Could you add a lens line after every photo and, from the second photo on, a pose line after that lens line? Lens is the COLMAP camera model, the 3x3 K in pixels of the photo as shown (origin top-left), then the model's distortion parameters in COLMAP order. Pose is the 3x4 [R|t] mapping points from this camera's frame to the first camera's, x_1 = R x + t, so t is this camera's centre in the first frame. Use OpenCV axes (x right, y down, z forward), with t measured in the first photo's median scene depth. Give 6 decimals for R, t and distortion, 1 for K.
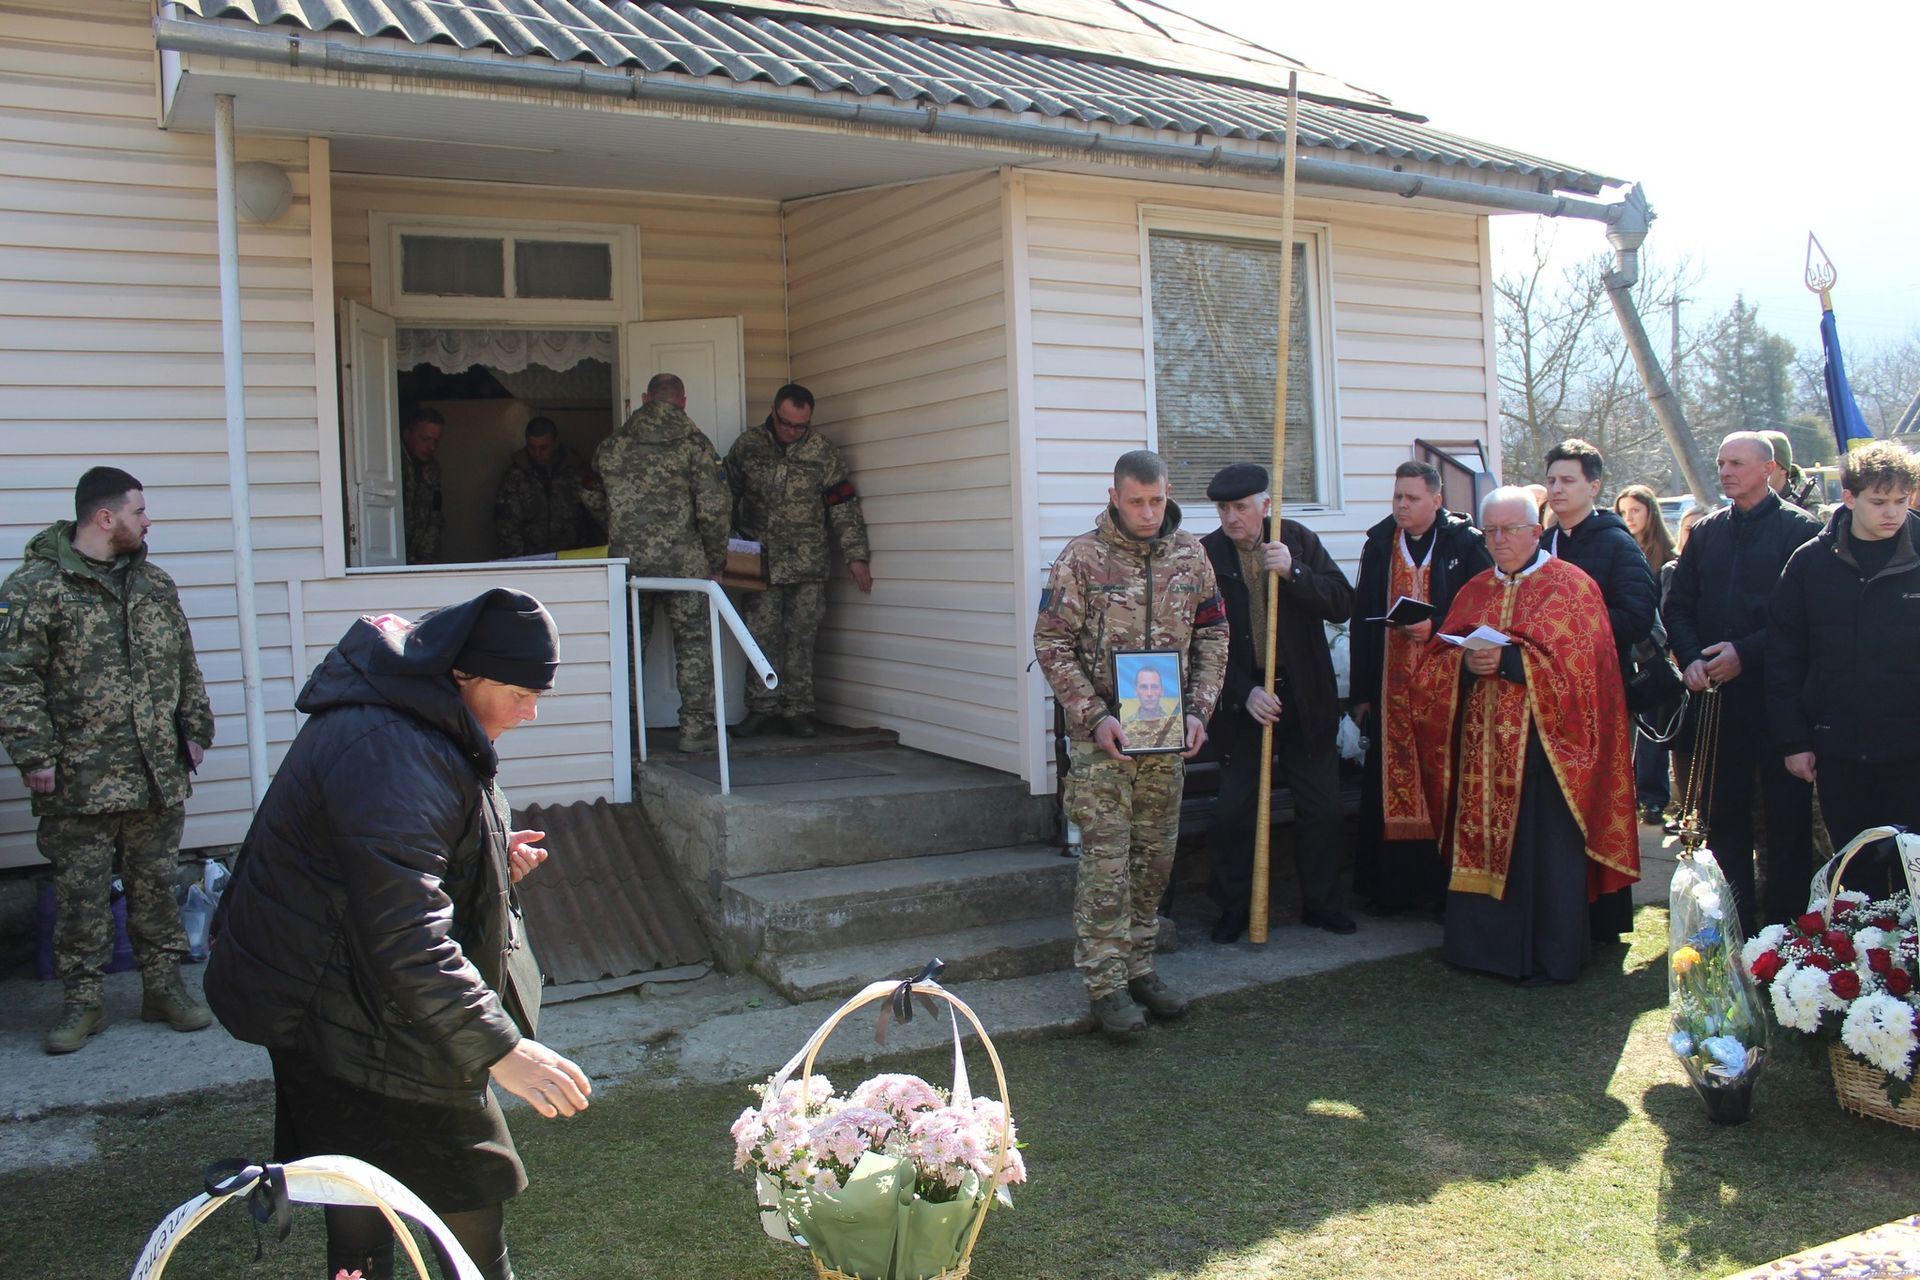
lens RADIAL K [[1603.2, 0, 953.7], [0, 1603.2, 636.1], [0, 0, 1]] dist [-0.164433, 0.140673]
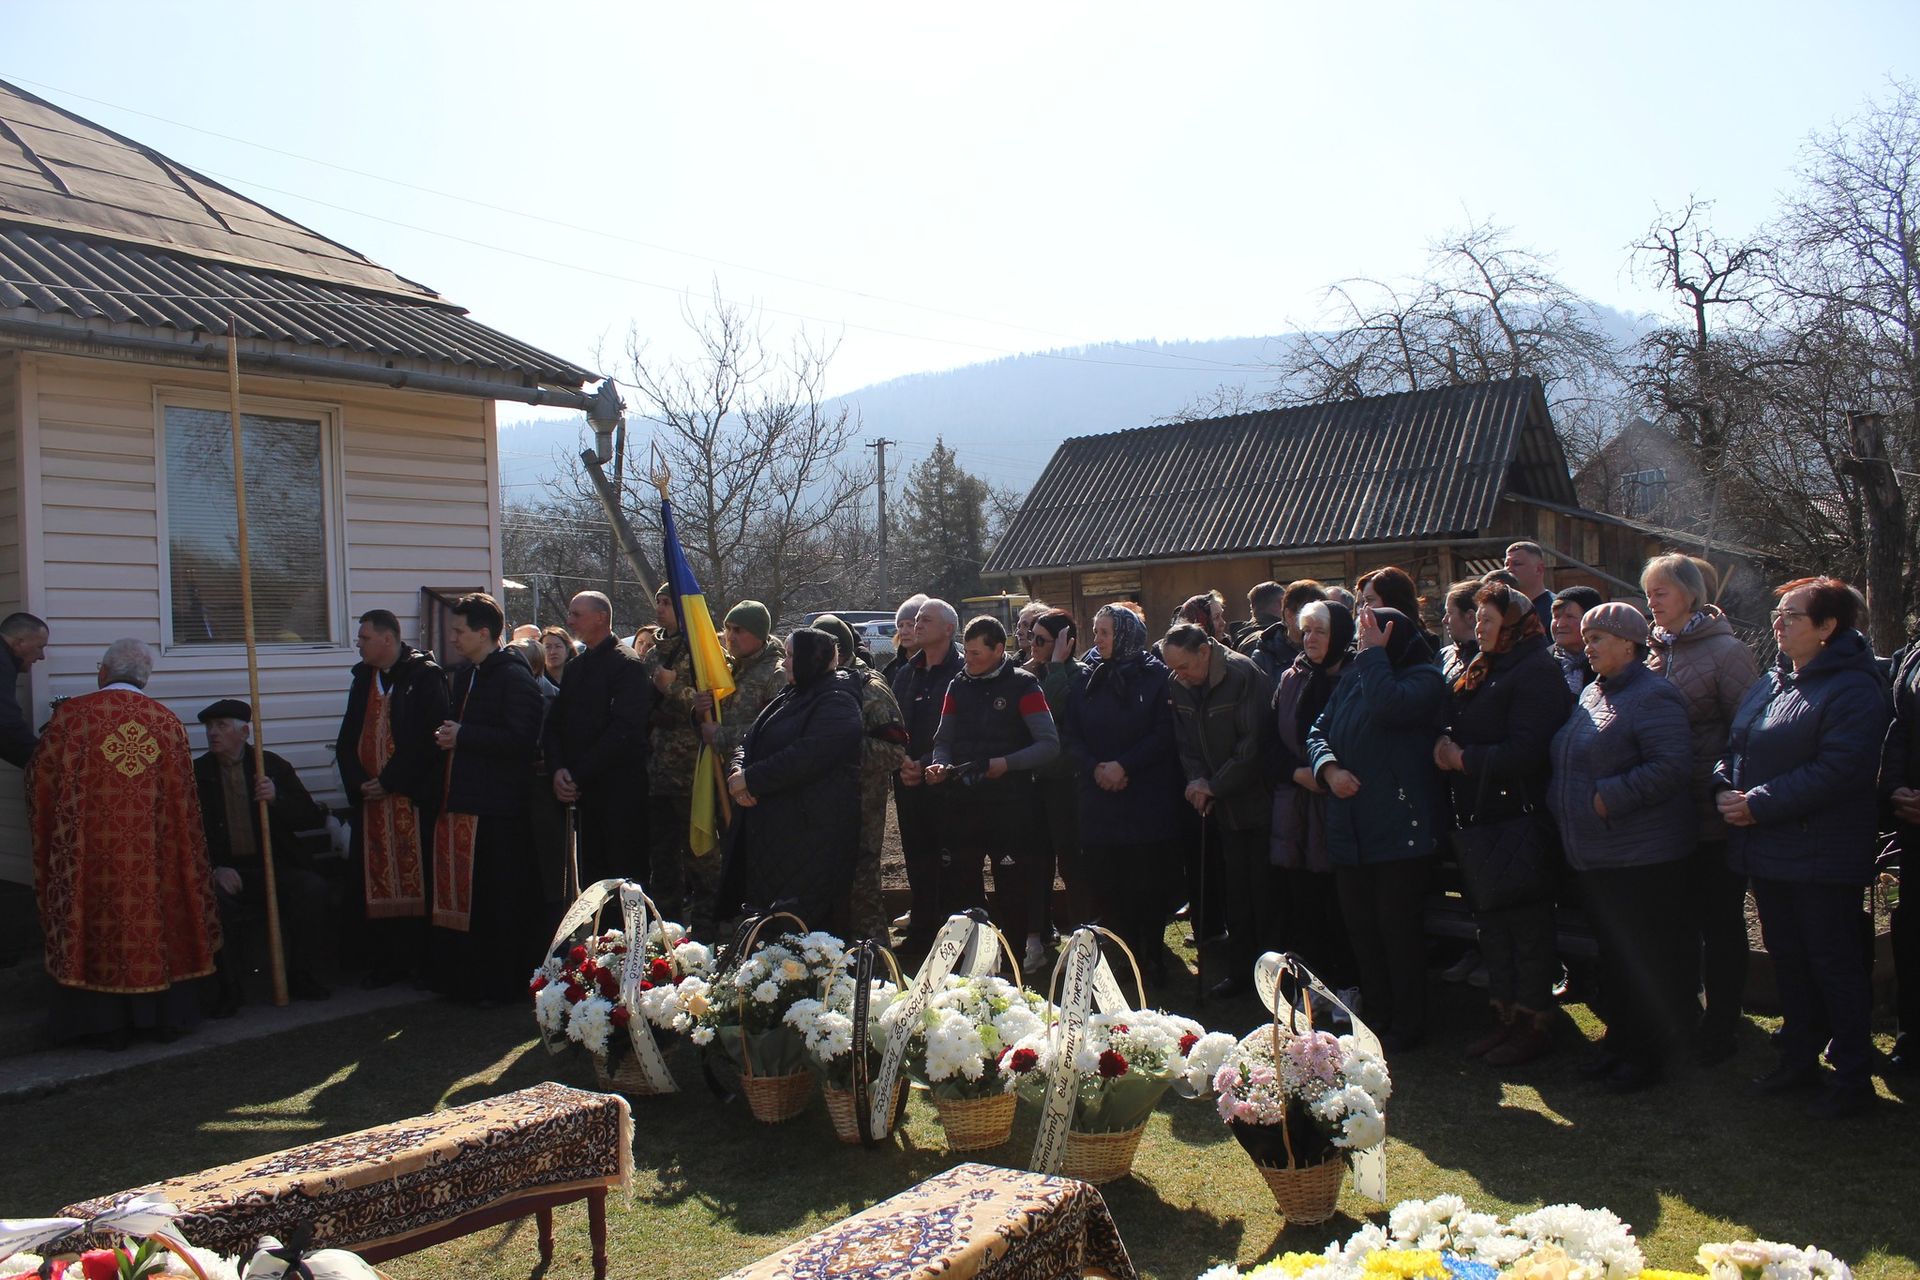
lens RADIAL K [[1603.2, 0, 973.9], [0, 1603.2, 649.7], [0, 0, 1]] dist [-0.164433, 0.140673]
pose [[0.894598, -0.003684, 0.446856, 0.130764], [0.034434, 0.997561, -0.060711, 0.008955], [-0.445542, 0.069699, 0.892544, -0.233714]]
